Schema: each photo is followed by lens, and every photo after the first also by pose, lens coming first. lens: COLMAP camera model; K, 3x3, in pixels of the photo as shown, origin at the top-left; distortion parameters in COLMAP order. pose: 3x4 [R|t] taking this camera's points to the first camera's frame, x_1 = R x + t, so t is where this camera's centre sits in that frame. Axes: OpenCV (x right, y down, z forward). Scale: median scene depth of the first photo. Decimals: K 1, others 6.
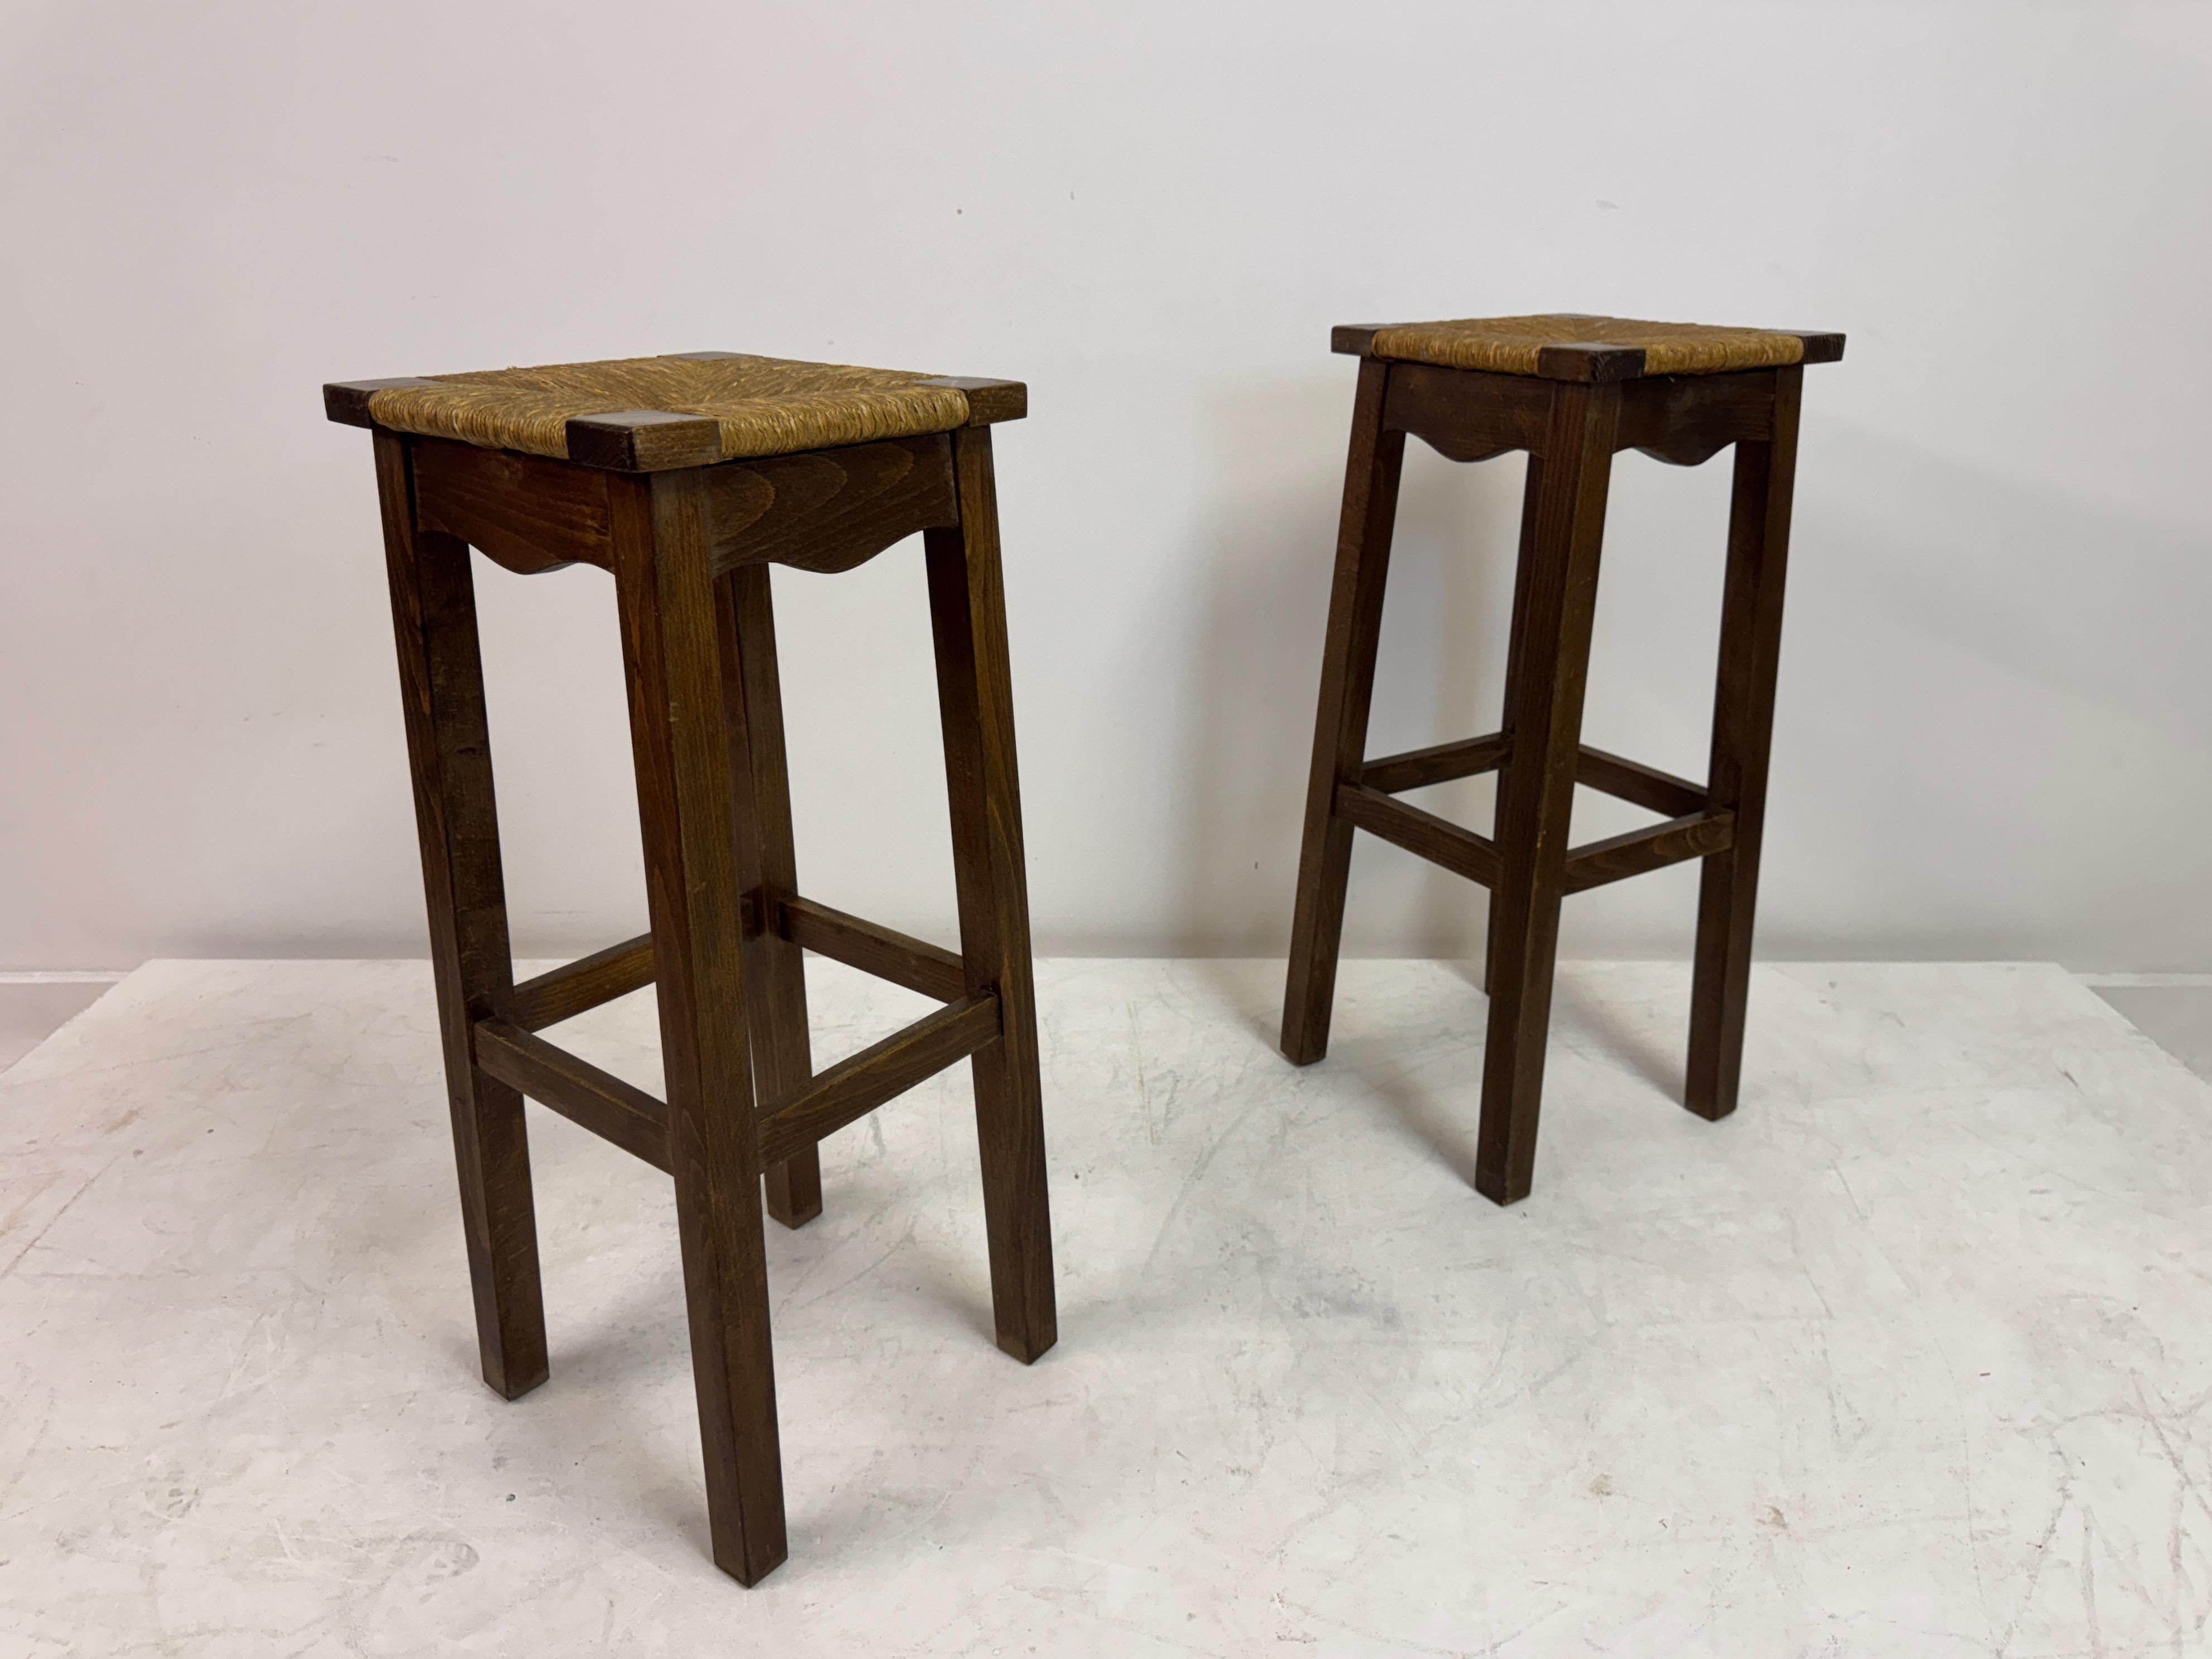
lens RADIAL K [[1604.8, 0, 1099.6], [0, 1604.8, 825.8], [0, 0, 1]] dist [0.050303, -0.083860]
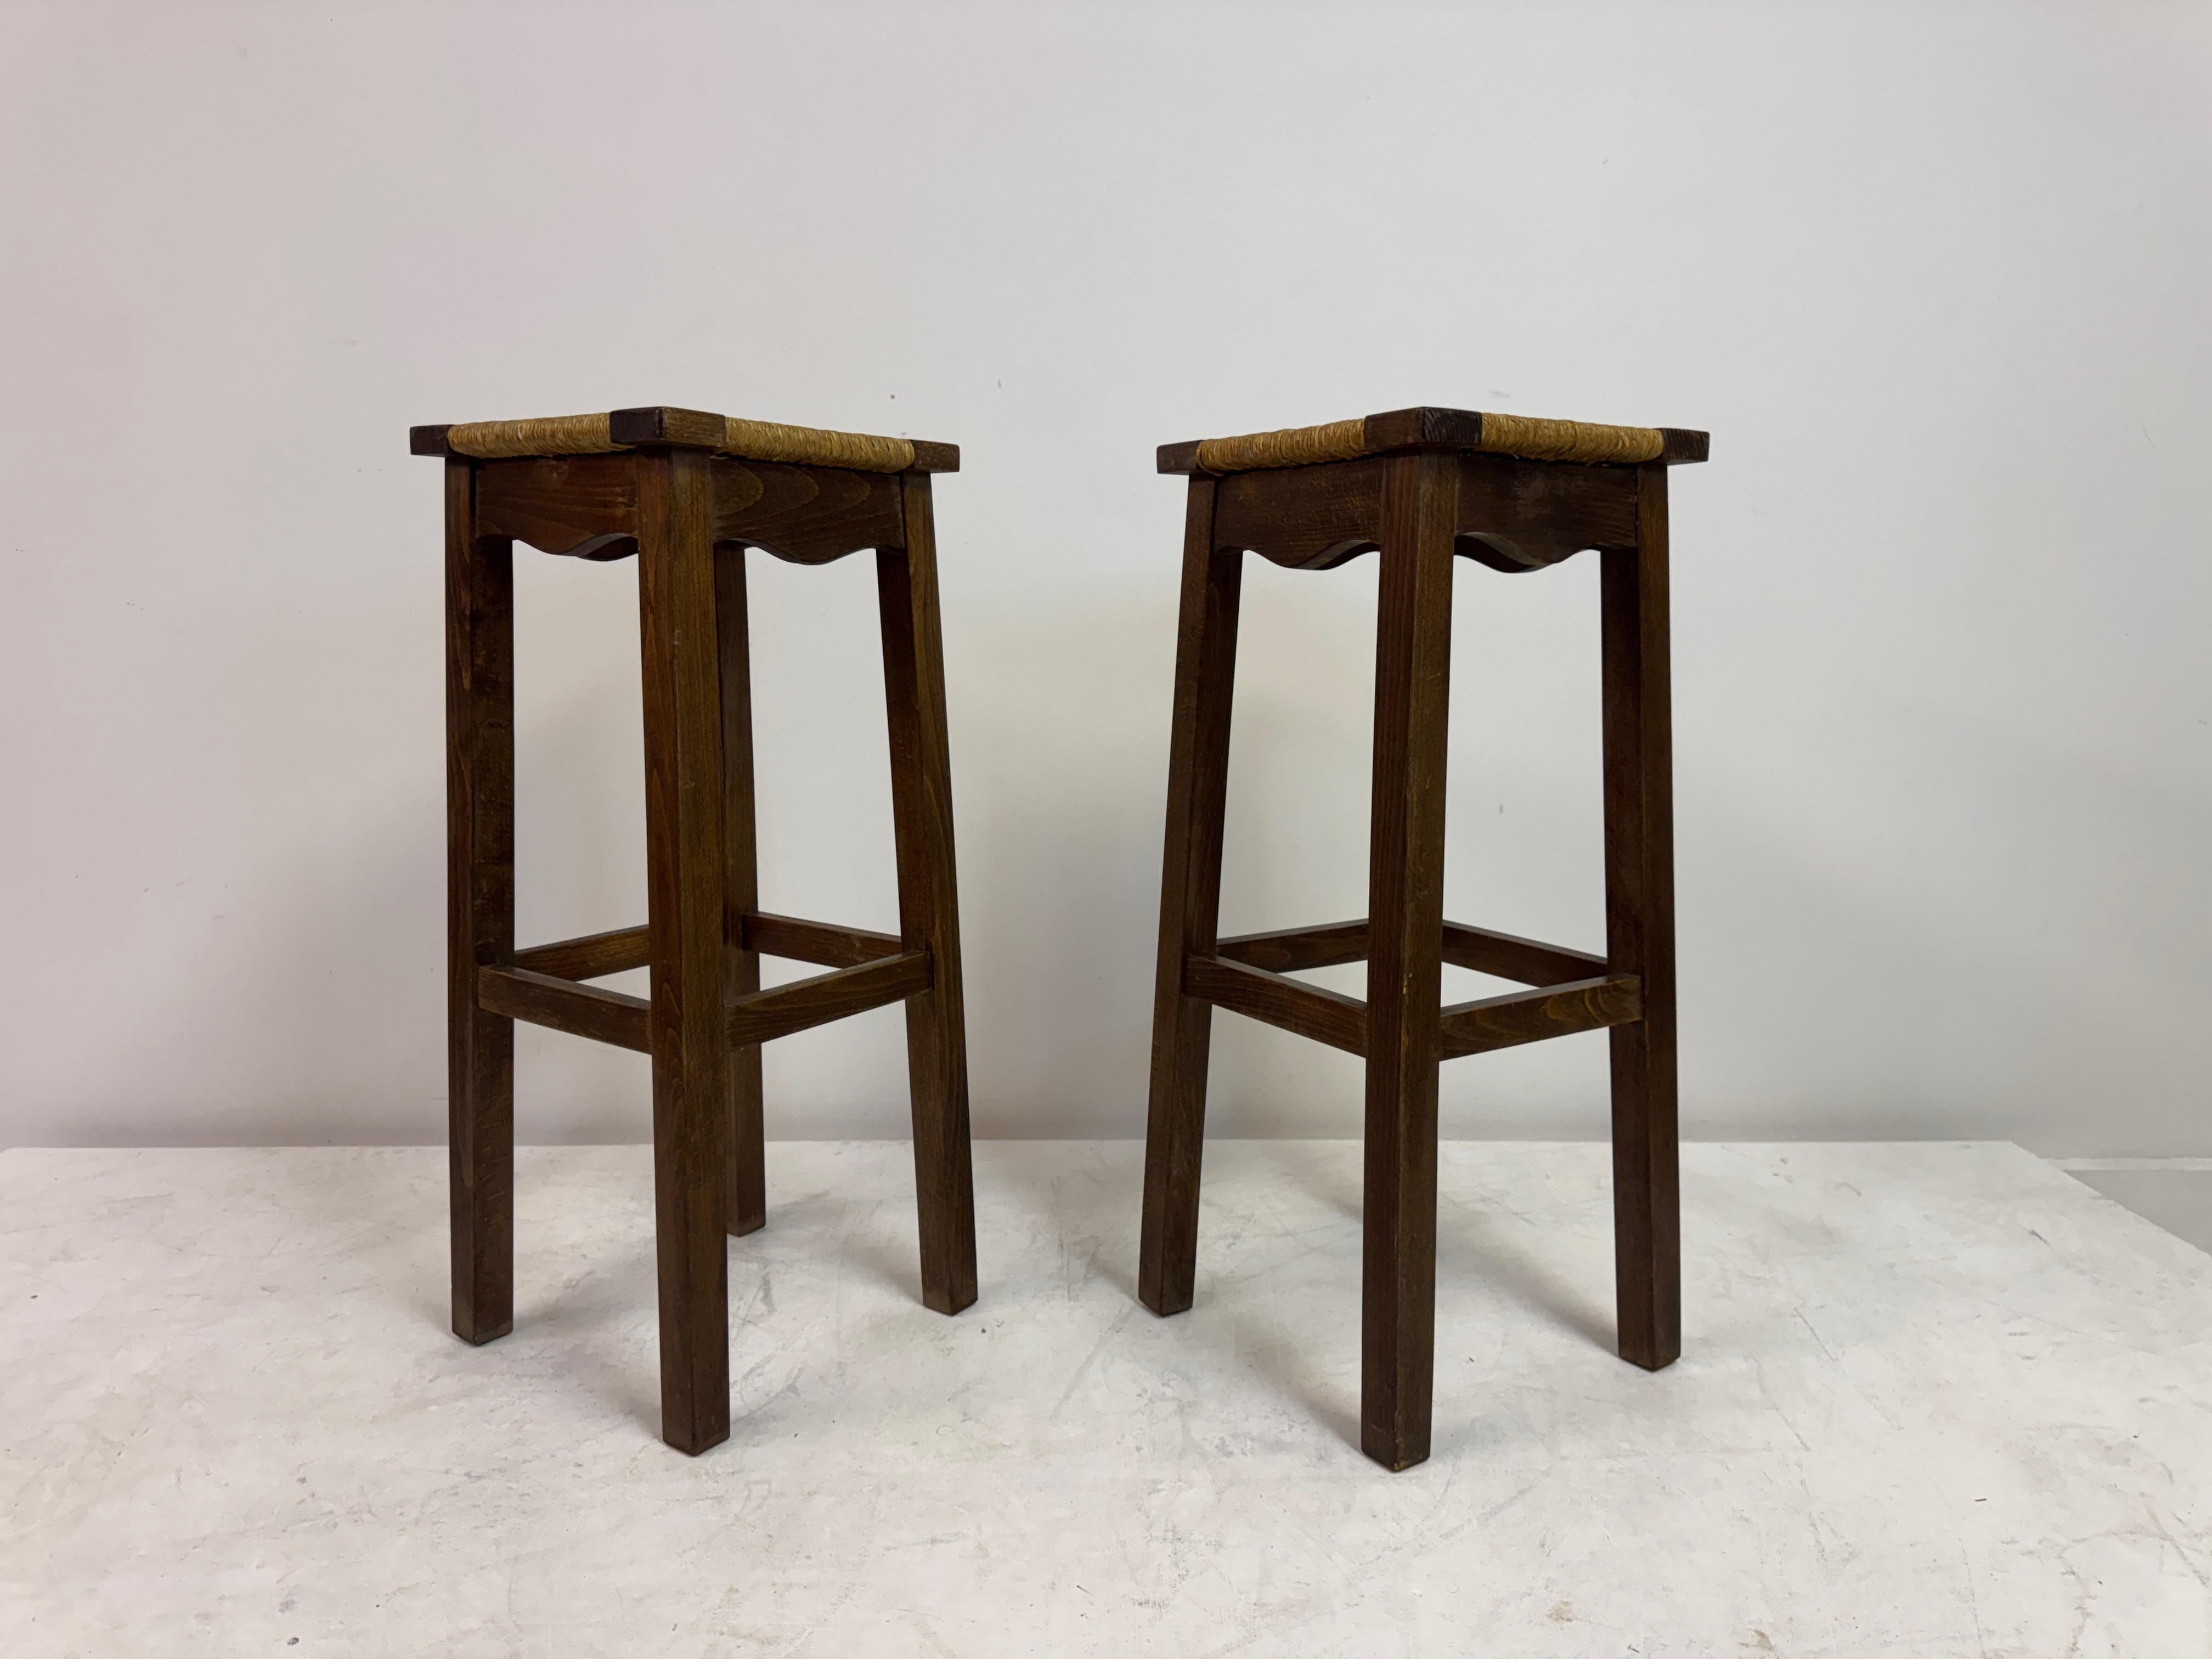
lens RADIAL K [[1565.7, 0, 1120.6], [0, 1565.7, 816.8], [0, 0, 1]] dist [0.042994, -0.061522]
pose [[0.998651, 0.001408, 0.051912, 0.017542], [0.010204, 0.974826, -0.222732, 0.270675], [-0.050919, 0.222961, 0.973497, -0.156893]]
